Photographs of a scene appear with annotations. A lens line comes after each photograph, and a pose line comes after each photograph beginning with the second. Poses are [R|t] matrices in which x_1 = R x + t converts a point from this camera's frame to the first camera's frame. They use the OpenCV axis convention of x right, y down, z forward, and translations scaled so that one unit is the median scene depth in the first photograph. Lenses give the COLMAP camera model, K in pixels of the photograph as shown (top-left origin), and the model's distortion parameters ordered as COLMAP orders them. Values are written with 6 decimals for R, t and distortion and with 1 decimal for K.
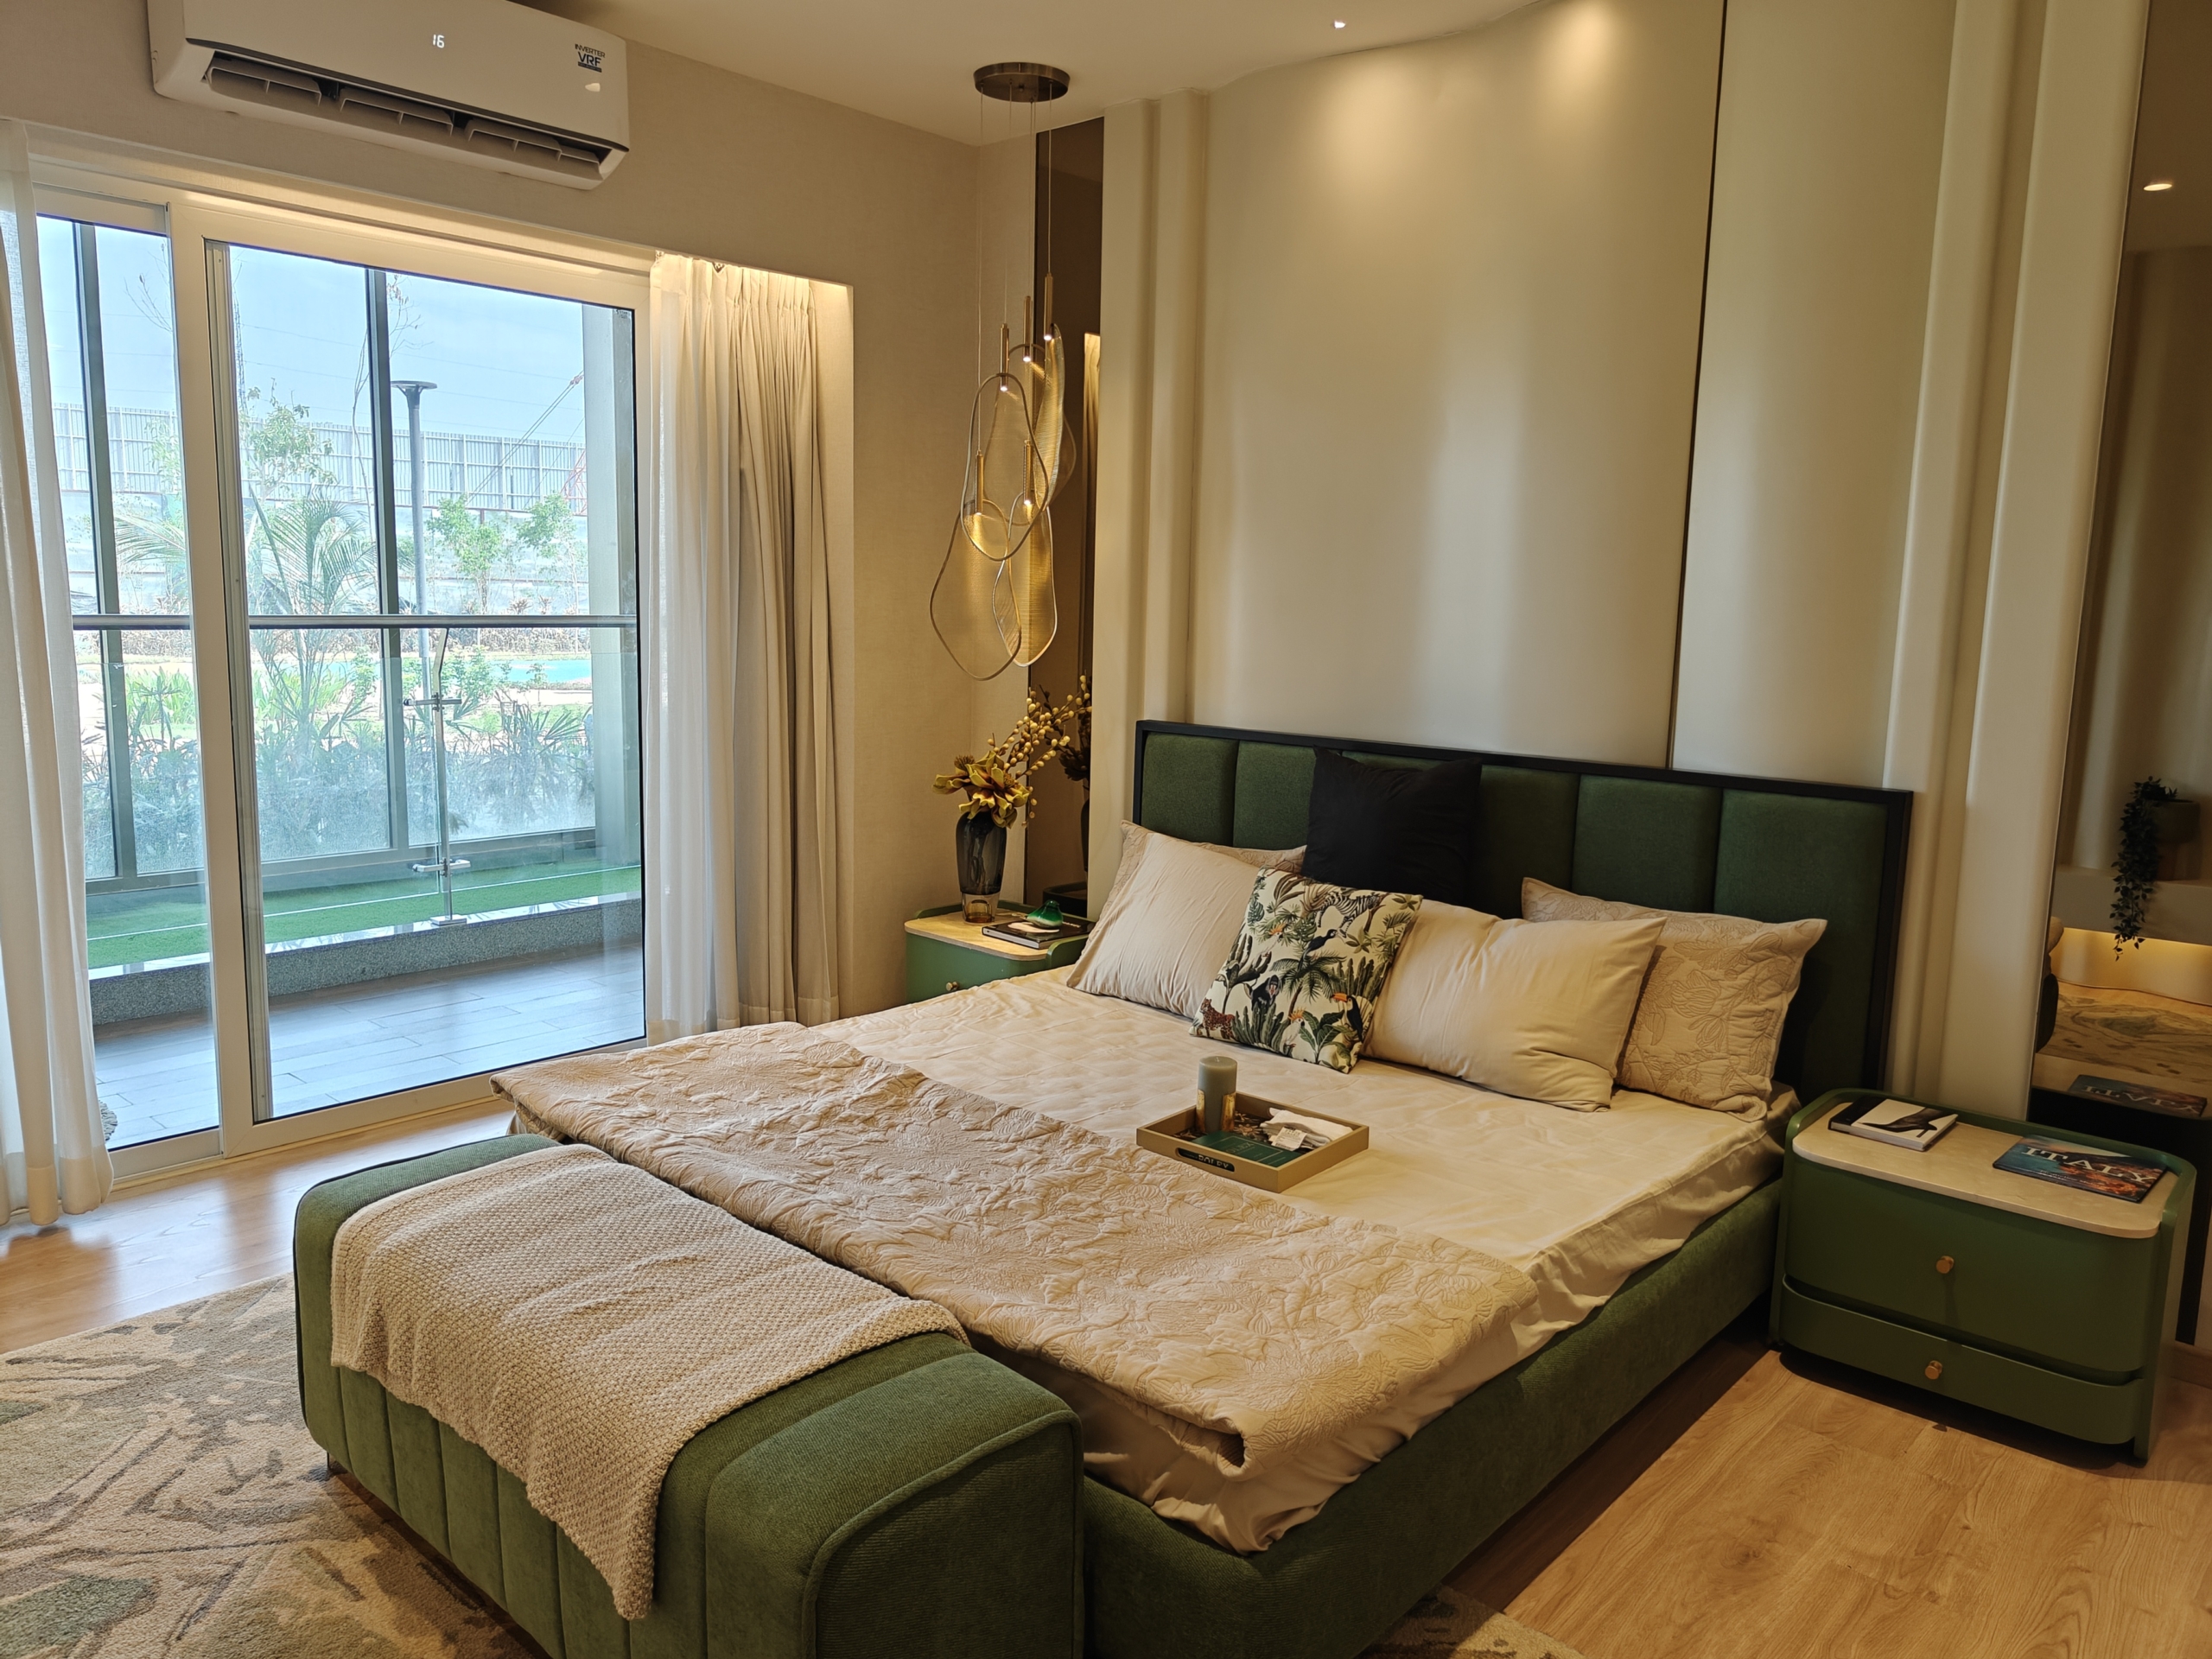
lens RADIAL K [[1602.4, 0, 1107.7], [0, 1602.4, 815.4], [0, 0, 1]] dist [0.037785, 0.000641]
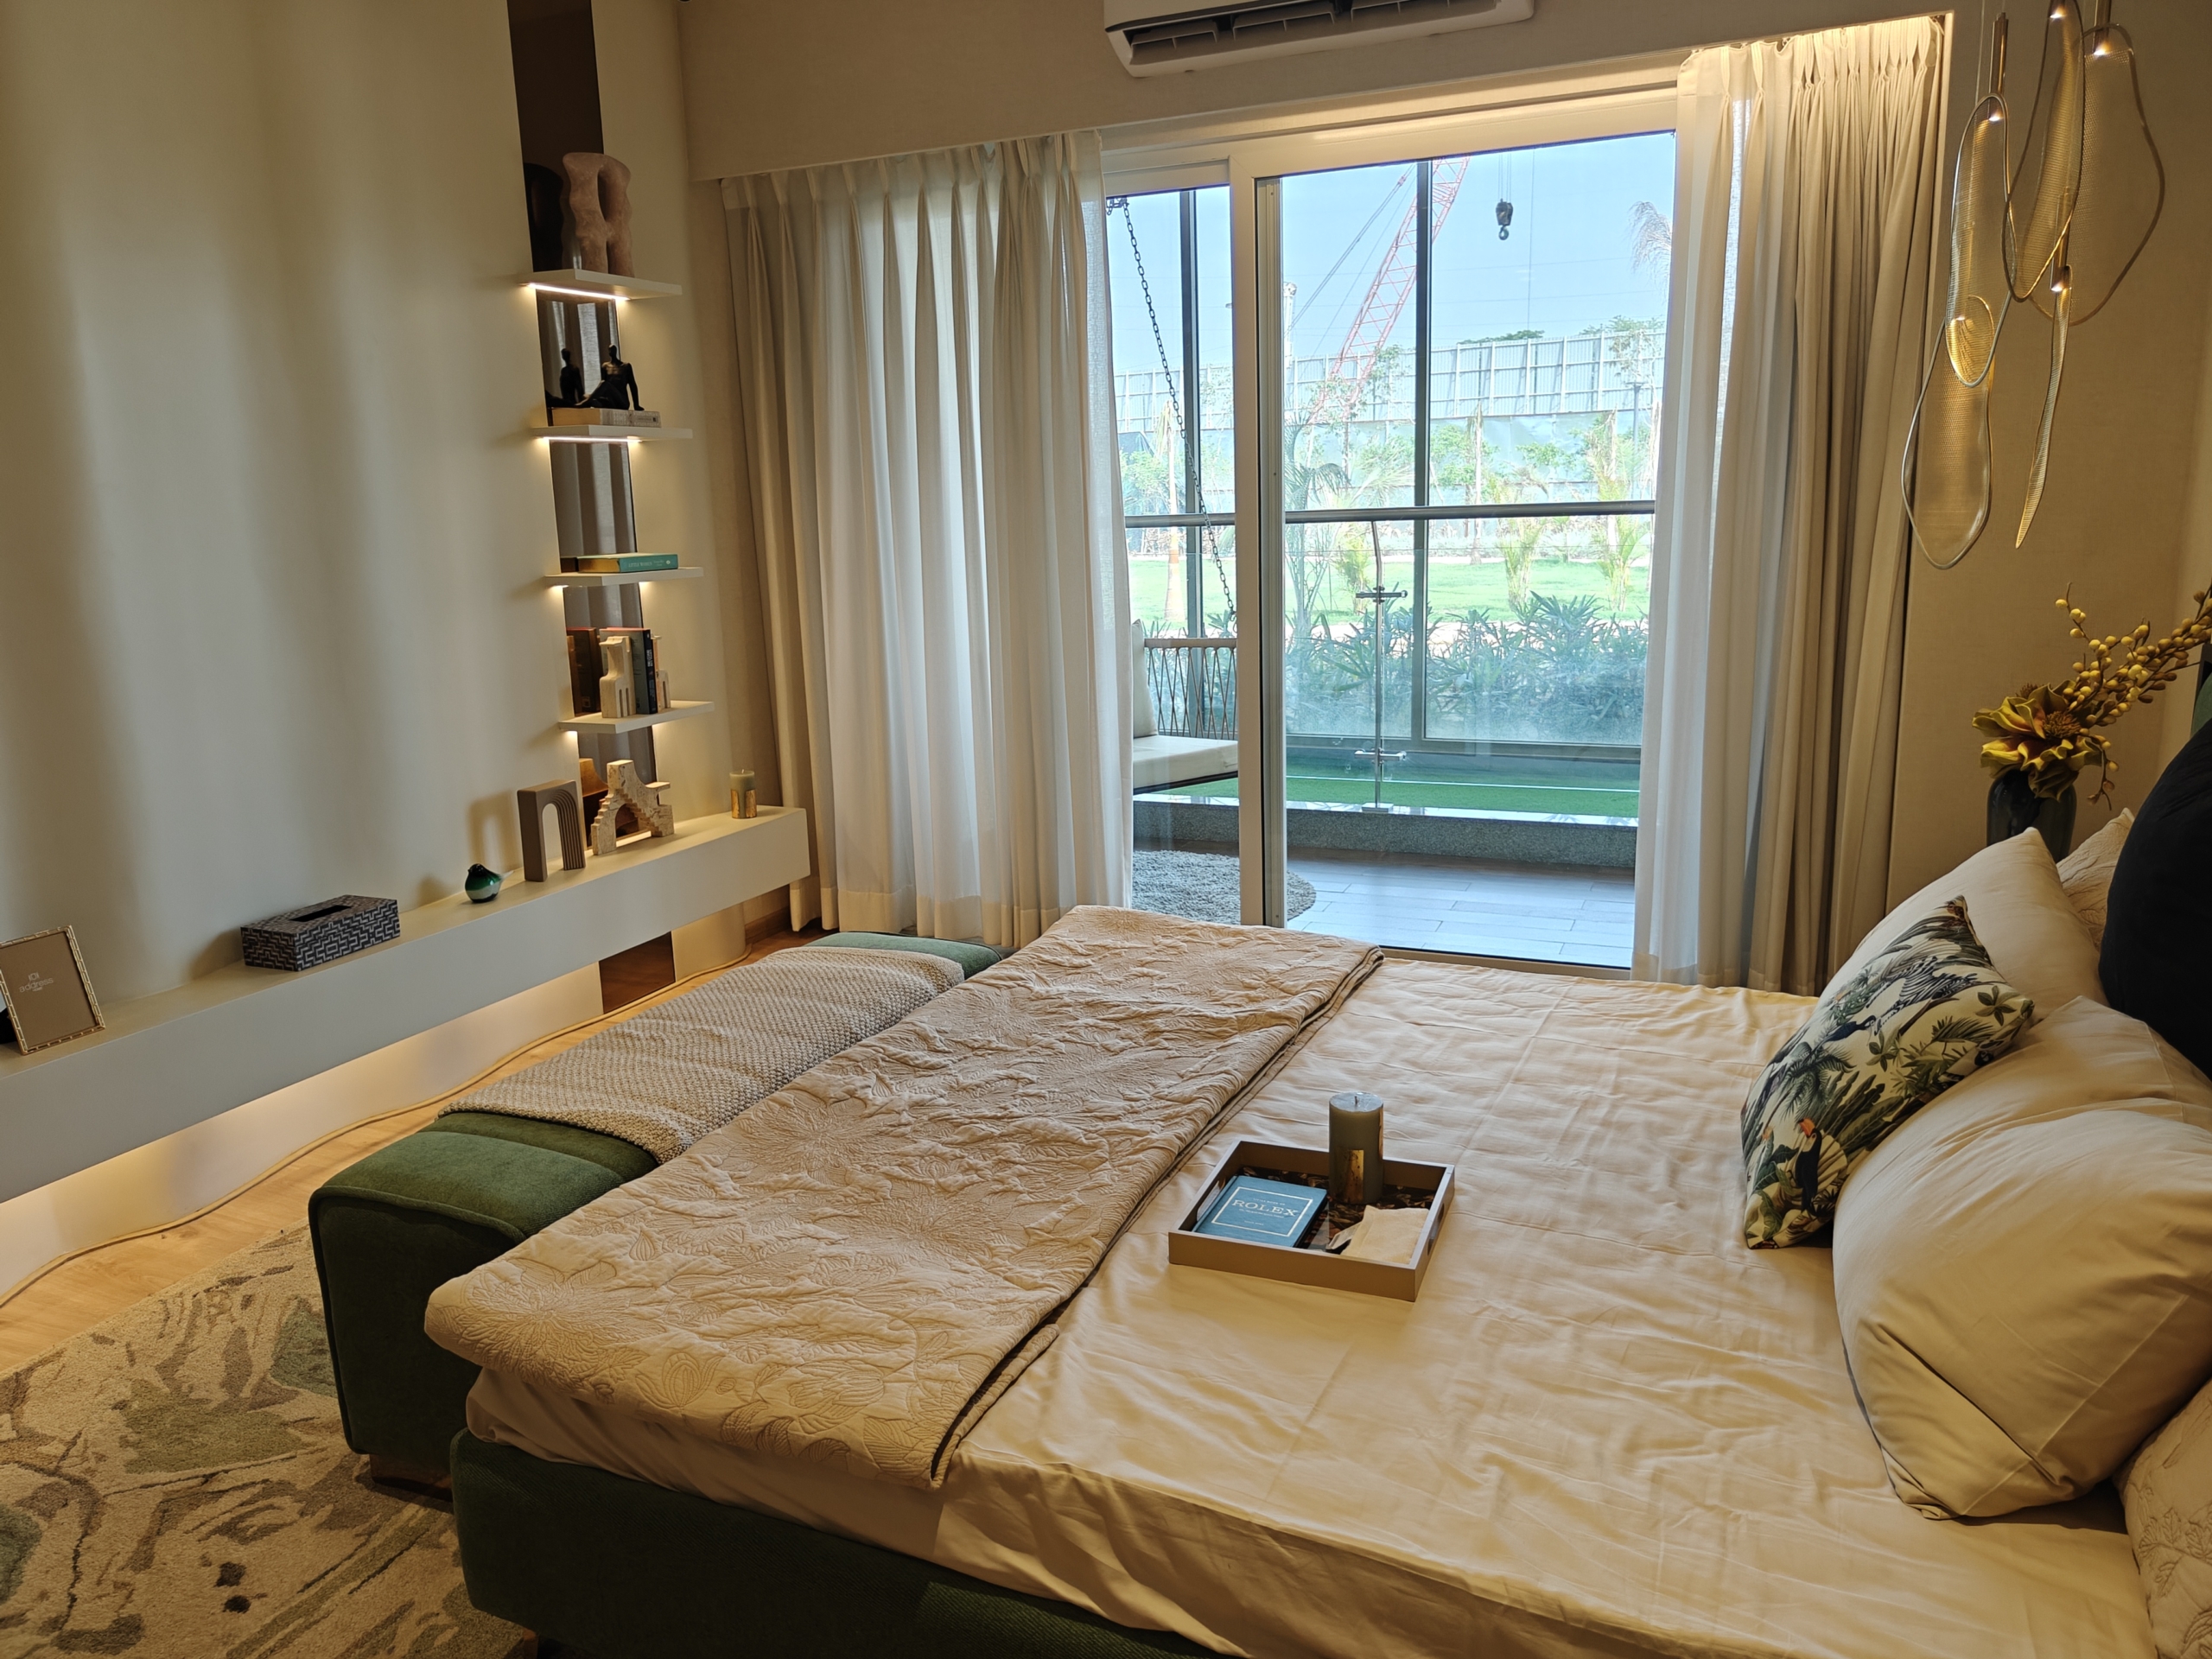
lens RADIAL K [[1602.4, 0, 1107.7], [0, 1602.4, 815.4], [0, 0, 1]] dist [0.037785, 0.000641]
pose [[0.309328, 0.158763, -0.937609, 0.583178], [-0.106679, 0.985535, 0.131683, -0.044701], [0.944953, 0.059290, 0.321790, 0.564743]]
